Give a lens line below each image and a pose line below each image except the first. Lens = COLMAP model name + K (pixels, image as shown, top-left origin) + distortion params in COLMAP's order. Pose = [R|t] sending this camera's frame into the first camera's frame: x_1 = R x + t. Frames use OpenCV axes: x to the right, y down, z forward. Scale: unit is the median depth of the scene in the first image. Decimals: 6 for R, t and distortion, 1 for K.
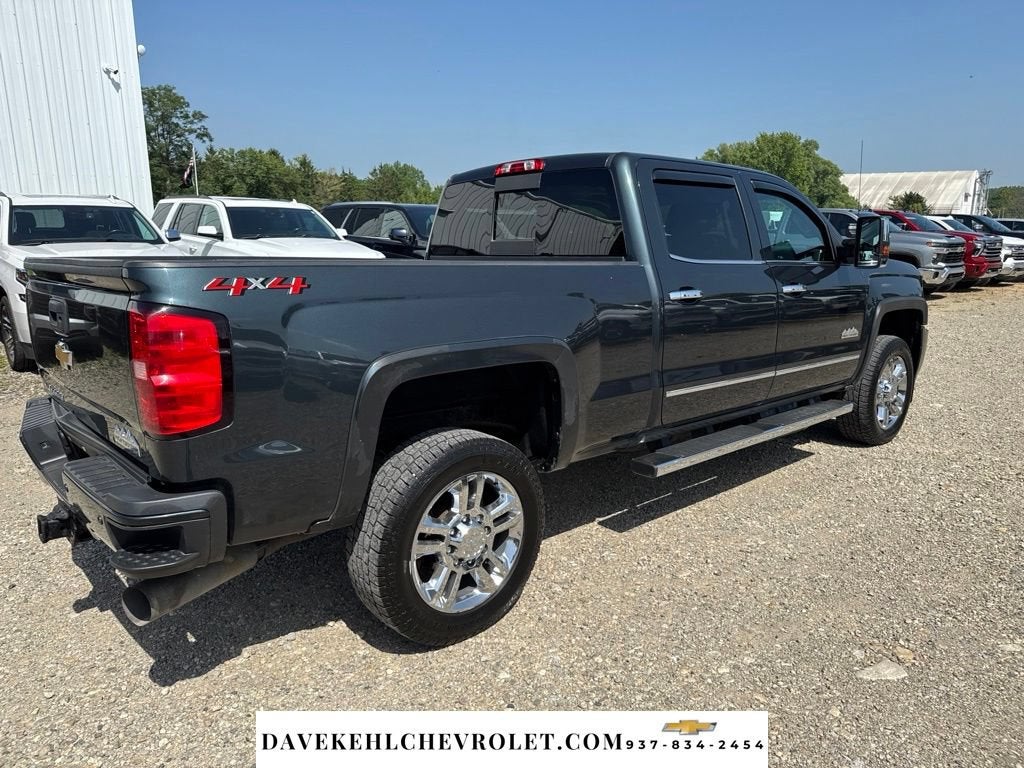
lens RADIAL K [[717.4, 0, 511.1], [0, 717.4, 374.8], [0, 0, 1]] dist [0.028273, -0.037584]
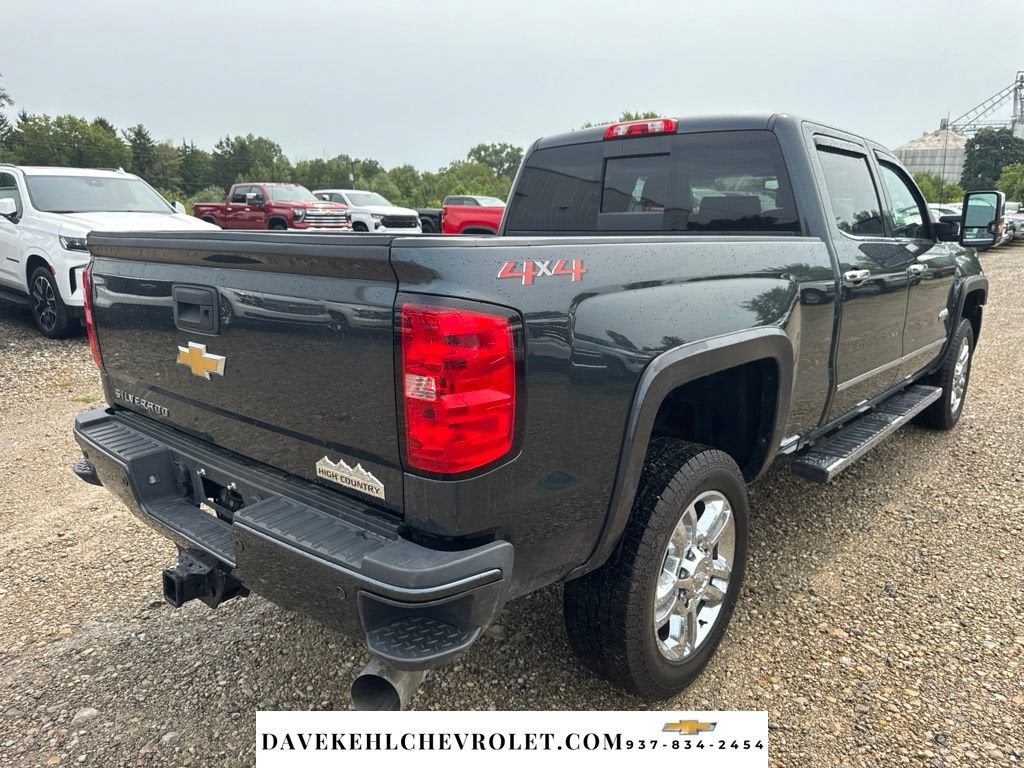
lens RADIAL K [[737.6, 0, 505.1], [0, 737.6, 392.1], [0, 0, 1]] dist [0.016623, -0.026150]
pose [[0.984637, -0.039645, 0.170051, -0.299319], [0.032338, 0.998440, 0.045526, -0.018881], [-0.171591, -0.039328, 0.984383, 0.134675]]
